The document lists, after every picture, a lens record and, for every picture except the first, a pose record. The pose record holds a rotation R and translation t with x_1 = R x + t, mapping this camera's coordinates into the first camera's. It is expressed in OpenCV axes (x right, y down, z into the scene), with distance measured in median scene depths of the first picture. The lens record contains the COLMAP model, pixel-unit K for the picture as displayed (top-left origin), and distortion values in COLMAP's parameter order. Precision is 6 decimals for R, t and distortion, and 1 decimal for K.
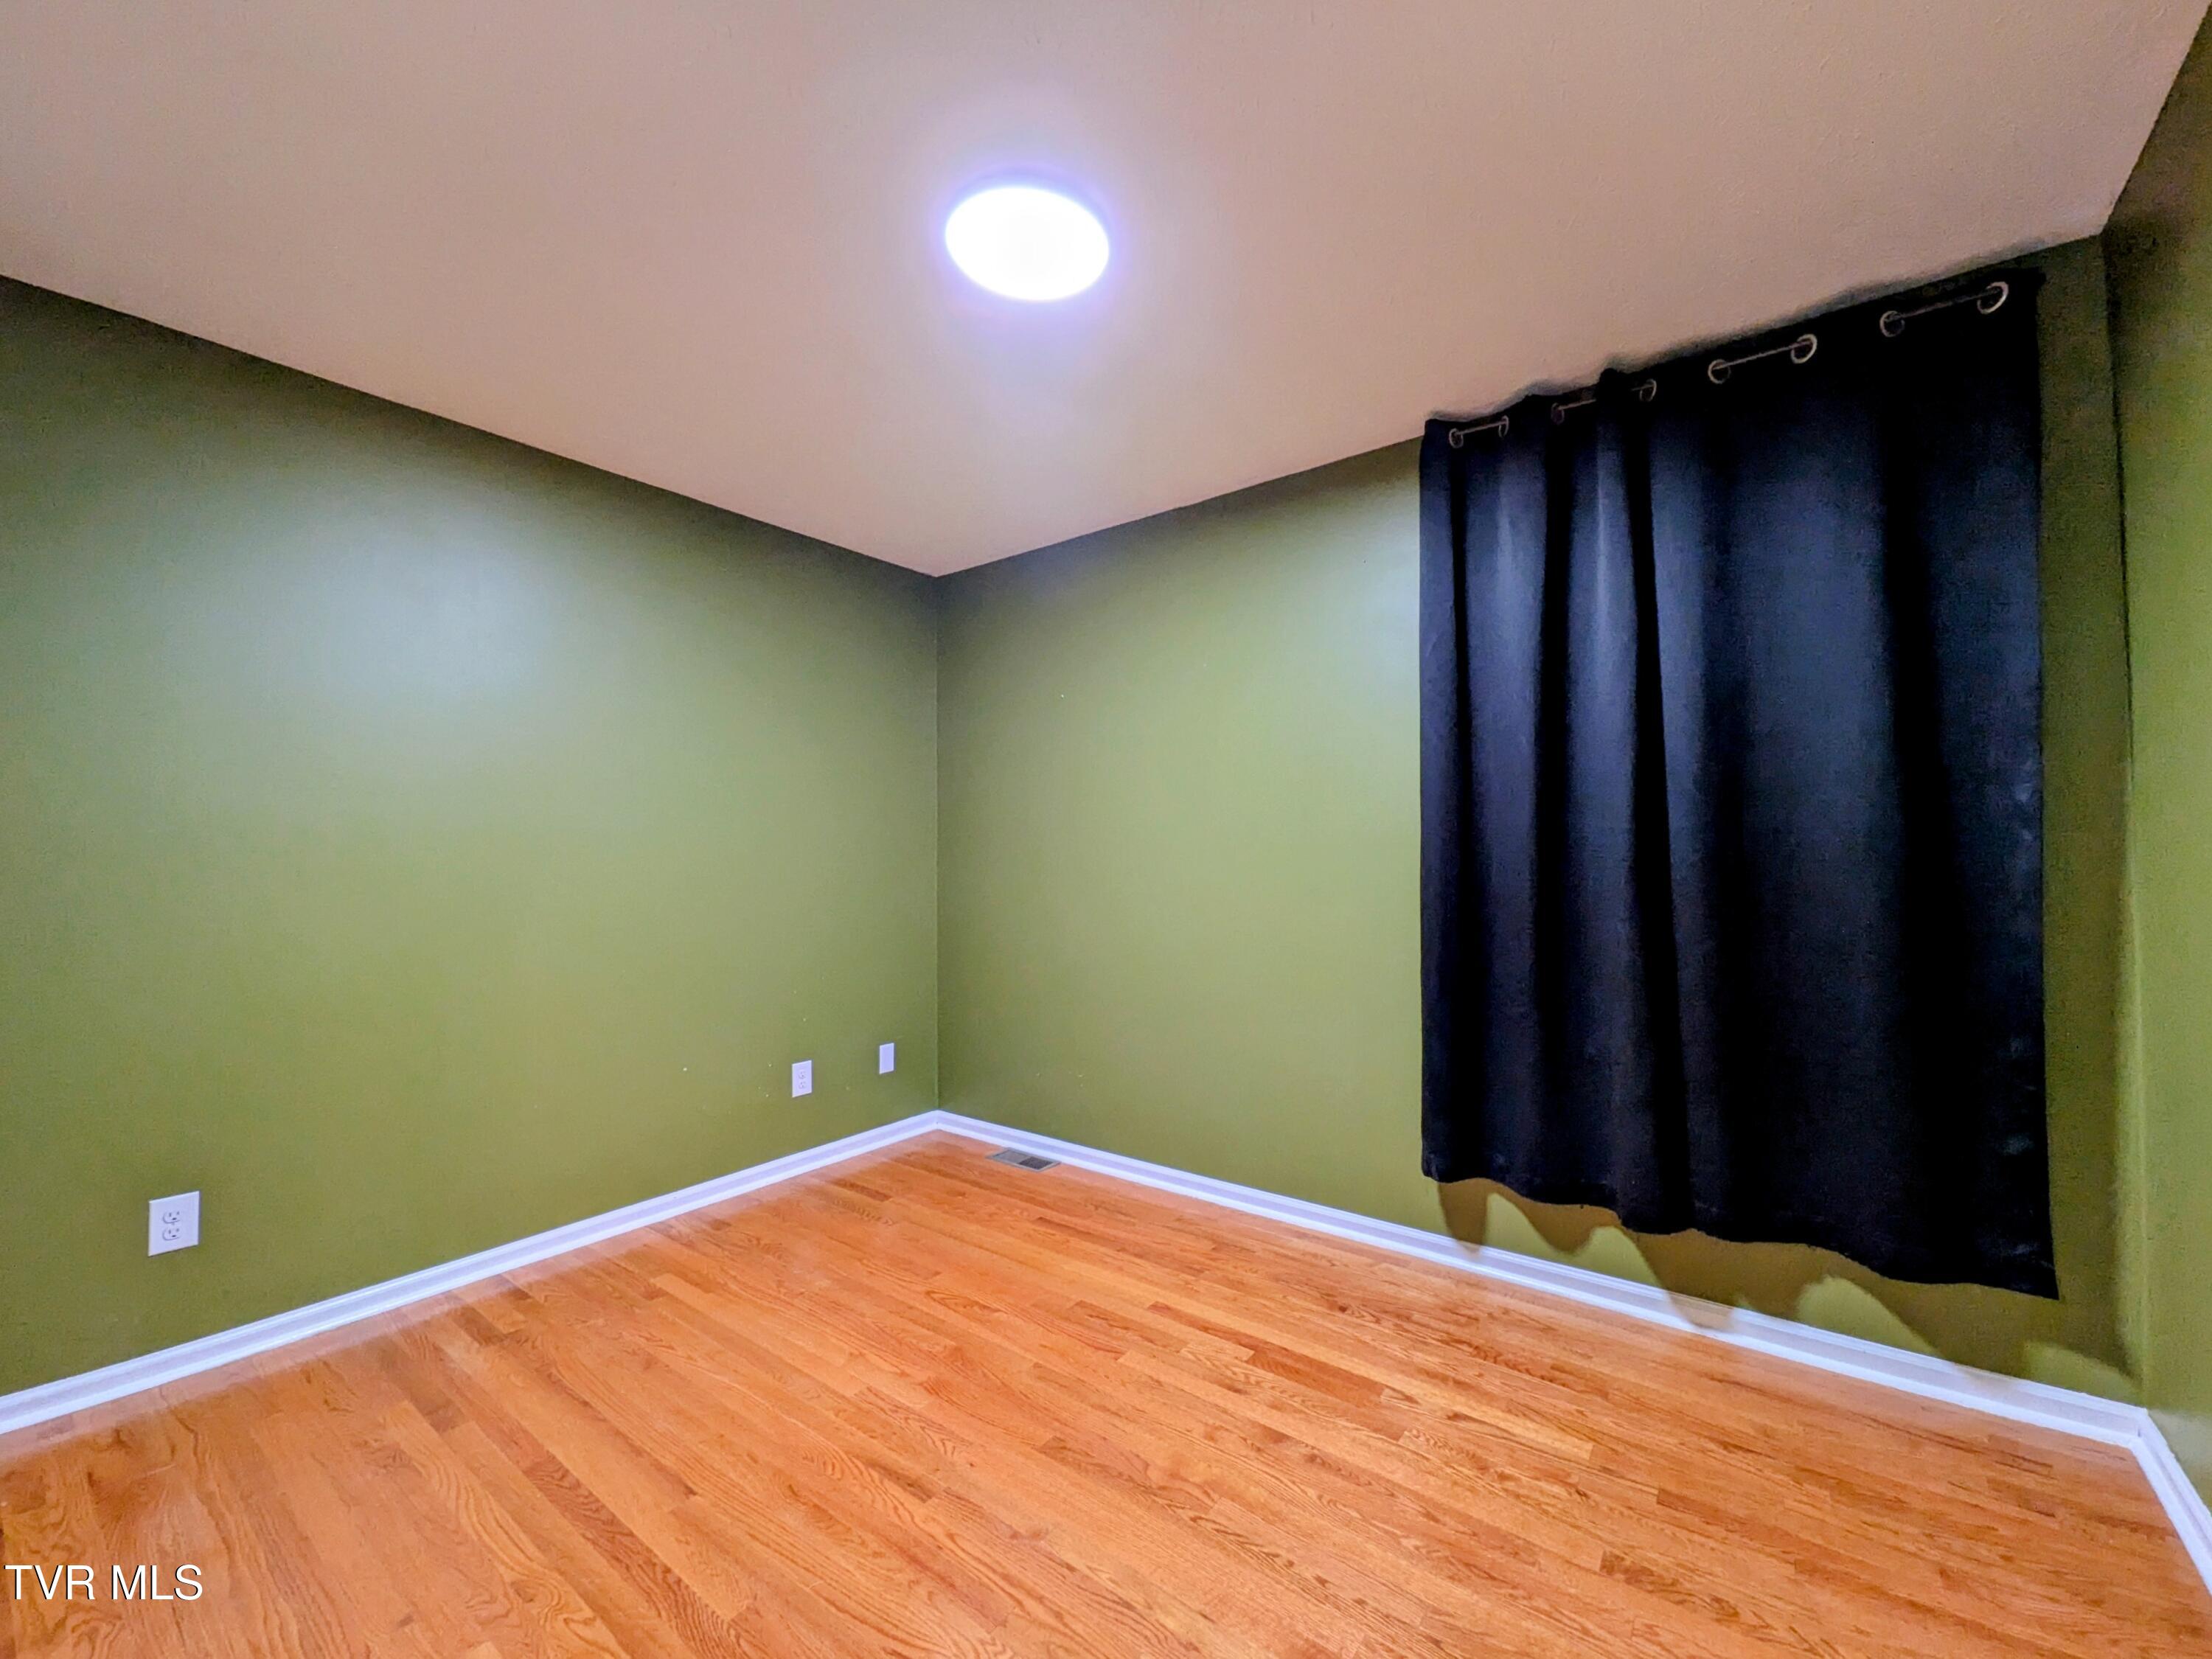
lens RADIAL K [[866.8, 0, 1110.4], [0, 866.8, 832.8], [0, 0, 1]] dist [0.008931, -0.000269]
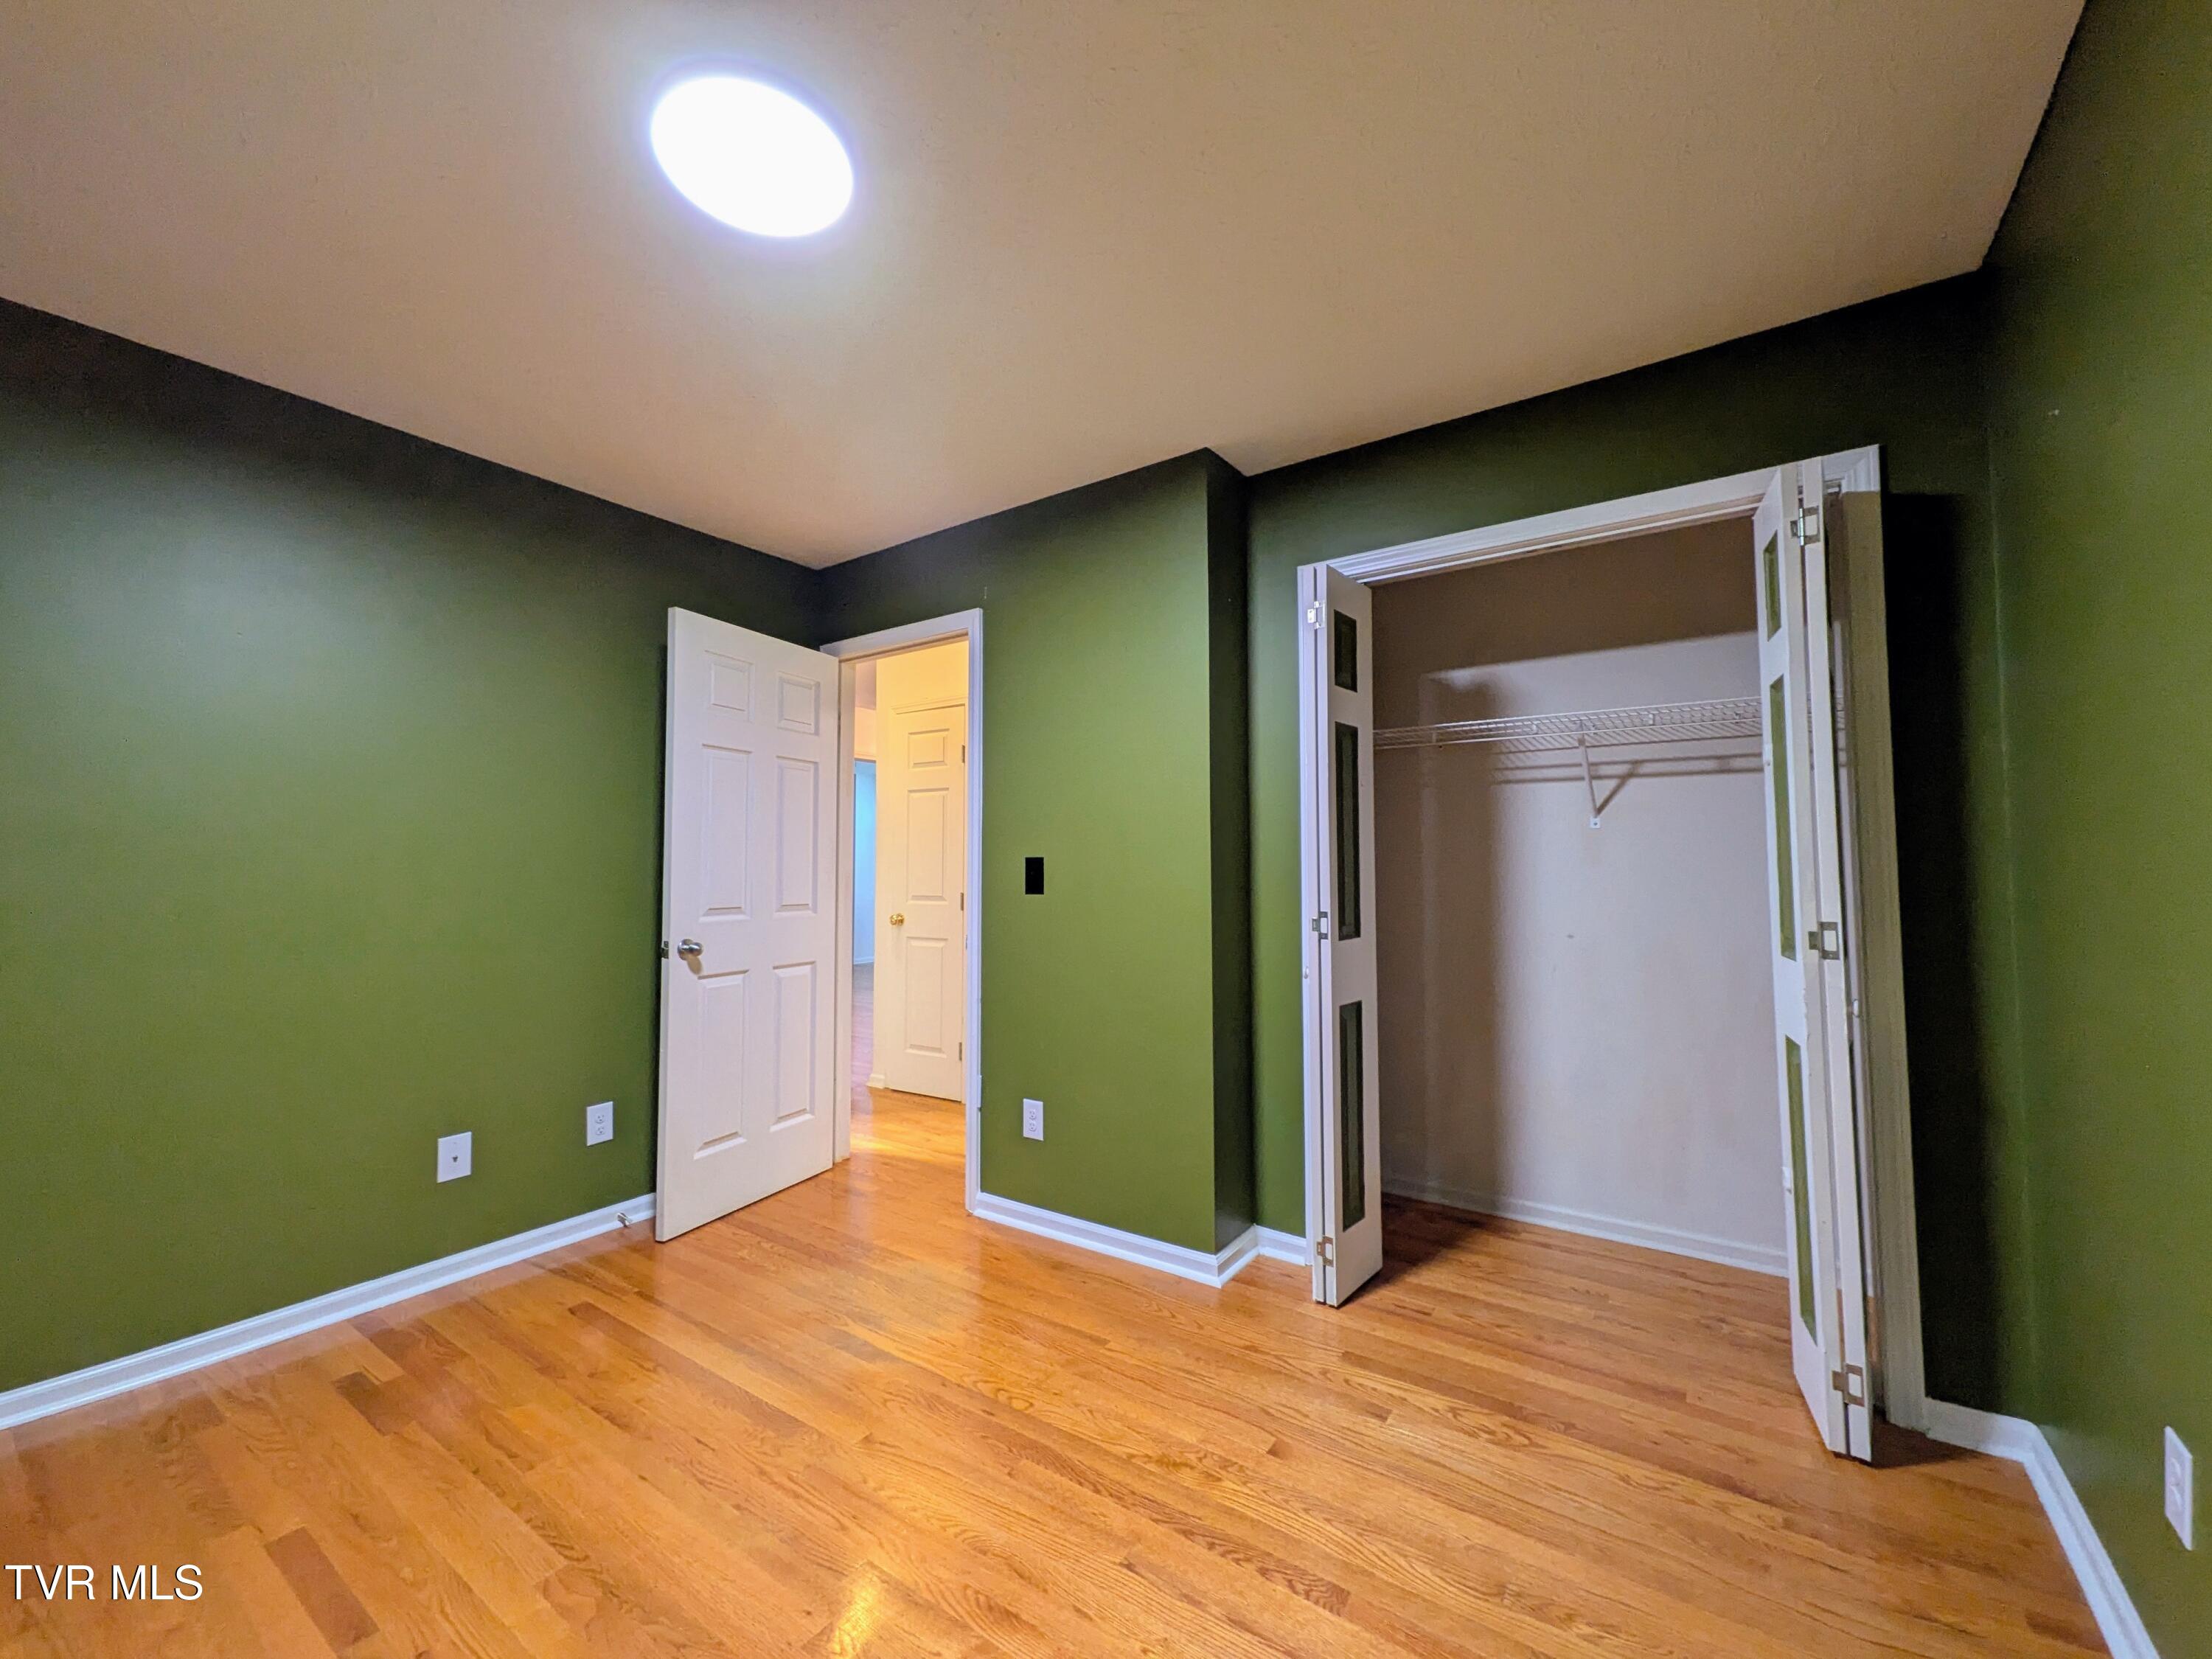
lens RADIAL K [[879.2, 0, 1106.0], [0, 879.2, 829.5], [0, 0, 1]] dist [0.021759, -0.000096]
pose [[-0.997604, 0.009502, -0.068527, -0.278376], [0.014447, 0.997298, -0.072025, 0.026670], [0.067657, -0.072843, -0.995046, 1.426821]]
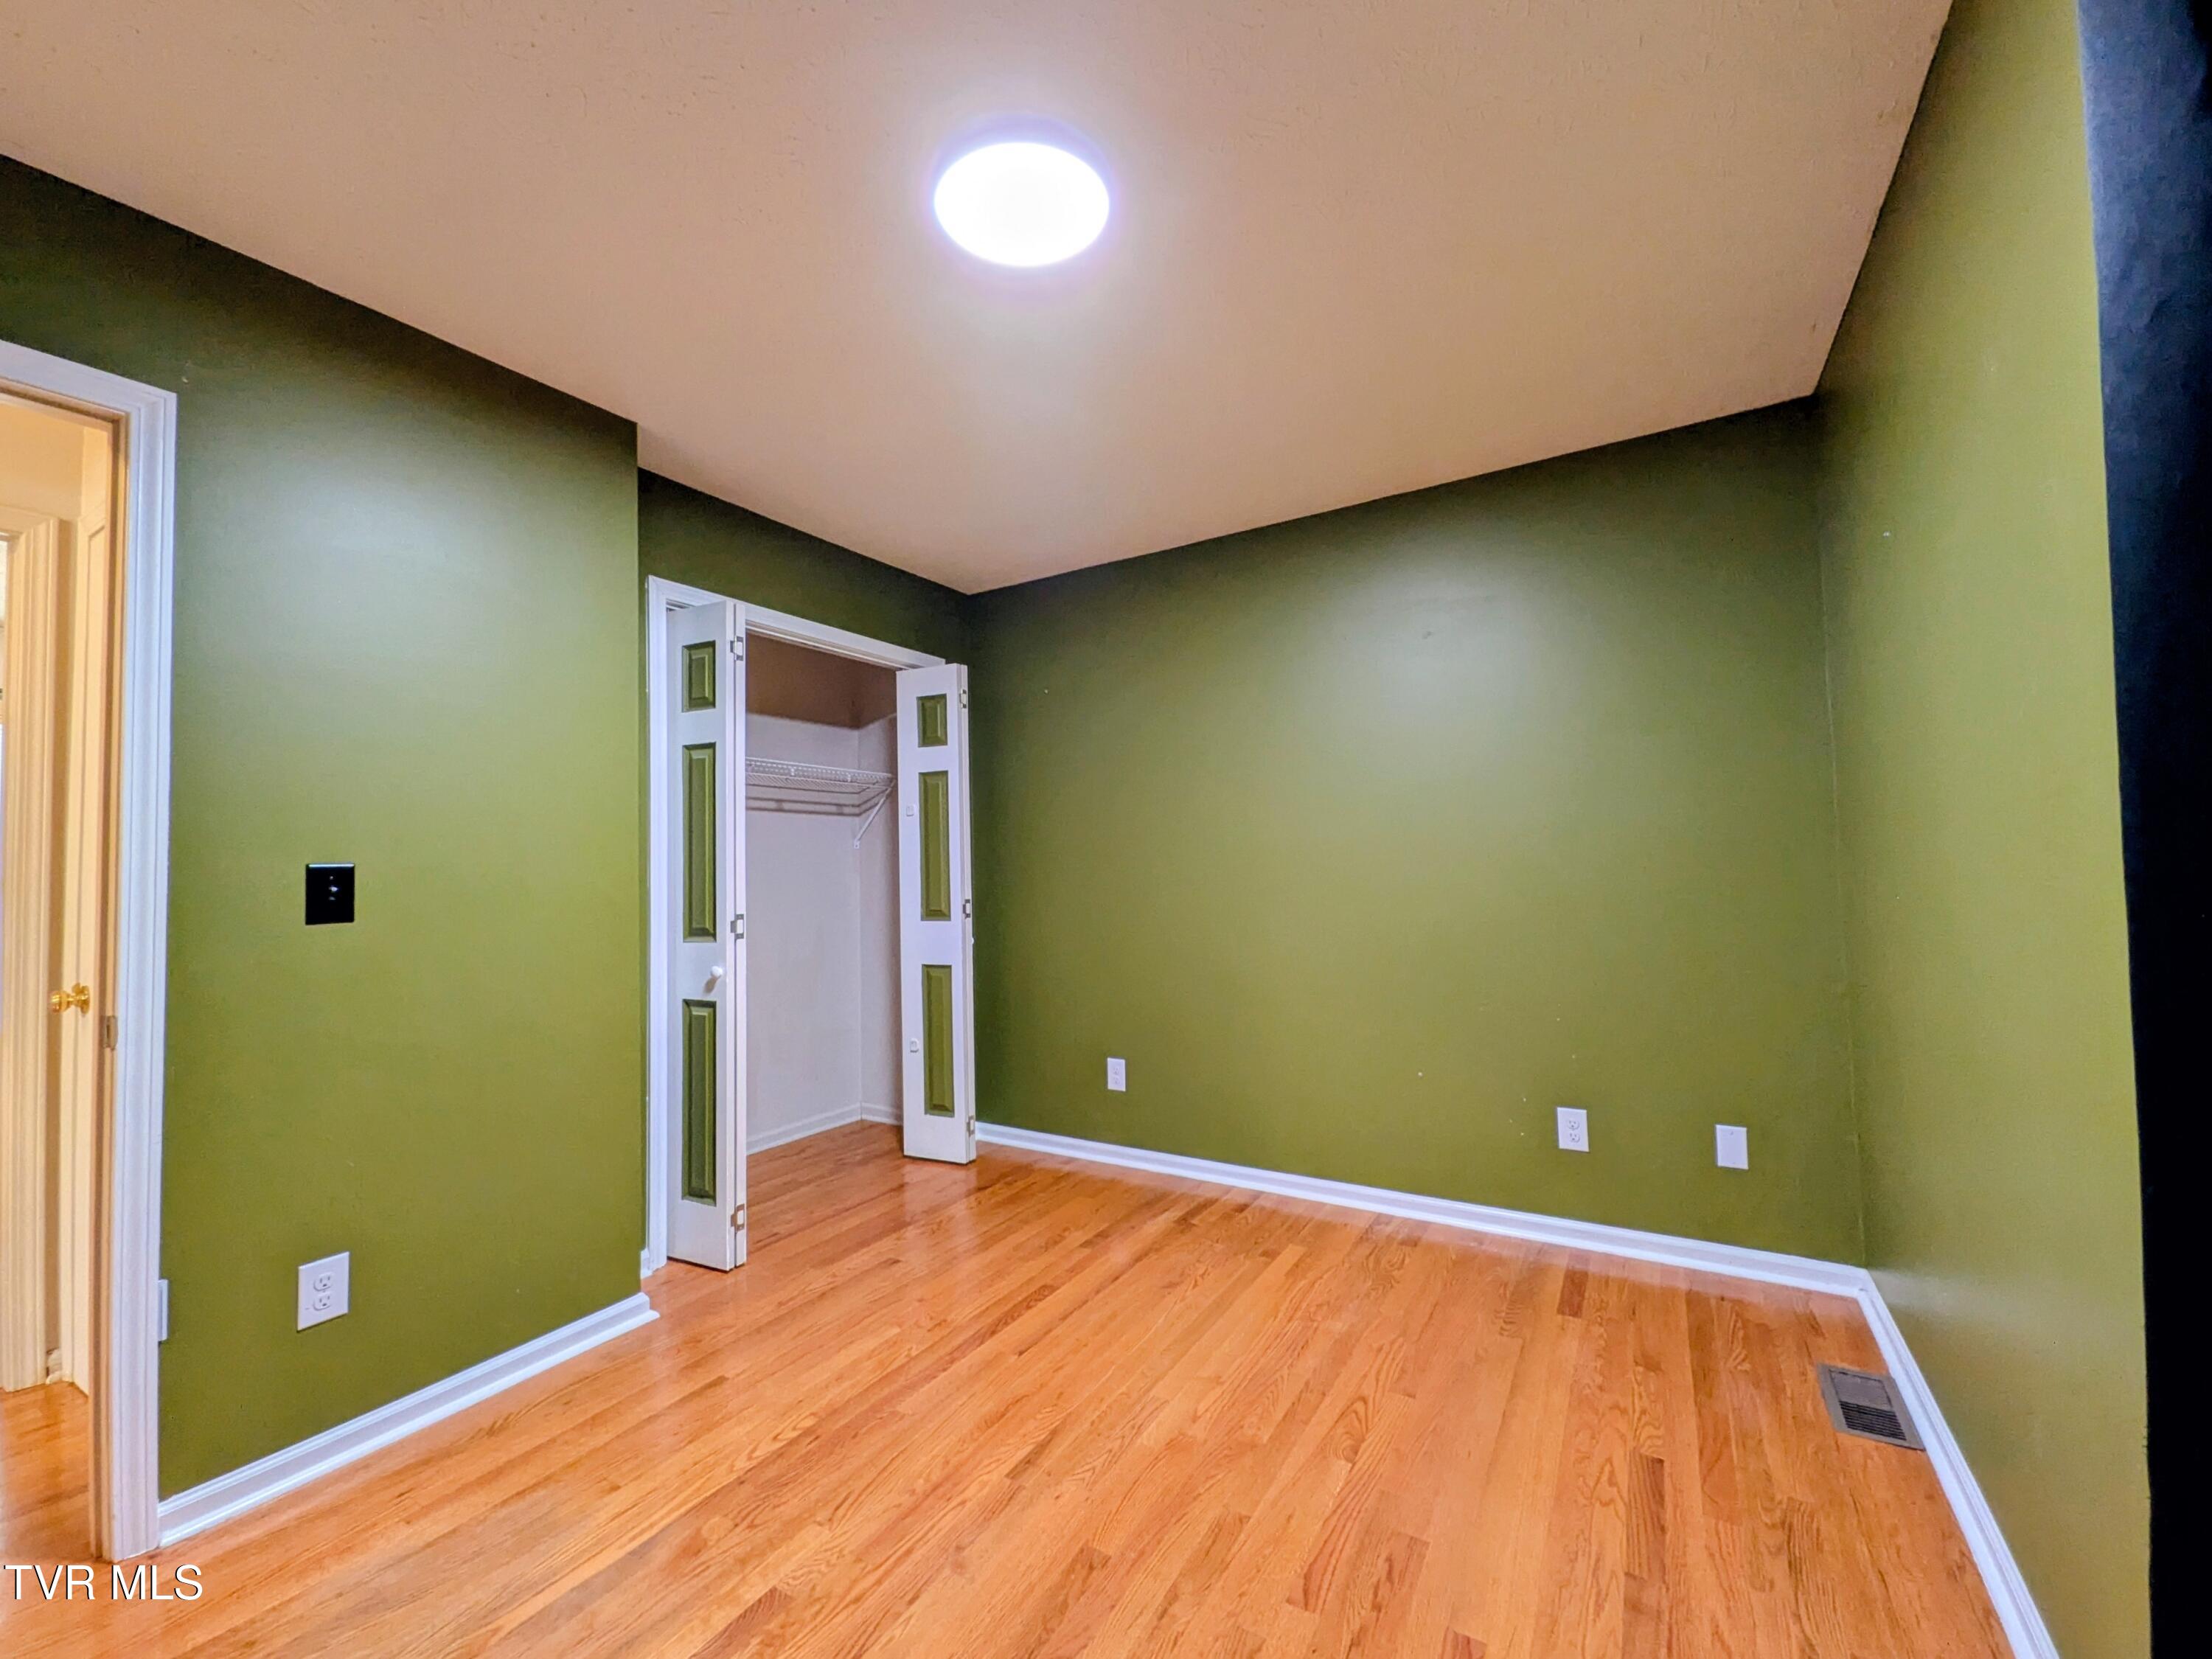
lens RADIAL K [[866.8, 0, 1110.4], [0, 866.8, 832.8], [0, 0, 1]] dist [0.008931, -0.000269]
pose [[0.114820, -0.040121, -0.992576, 0.633016], [0.052422, 0.998037, -0.034278, 0.009394], [0.992002, -0.048097, 0.116698, 0.725242]]
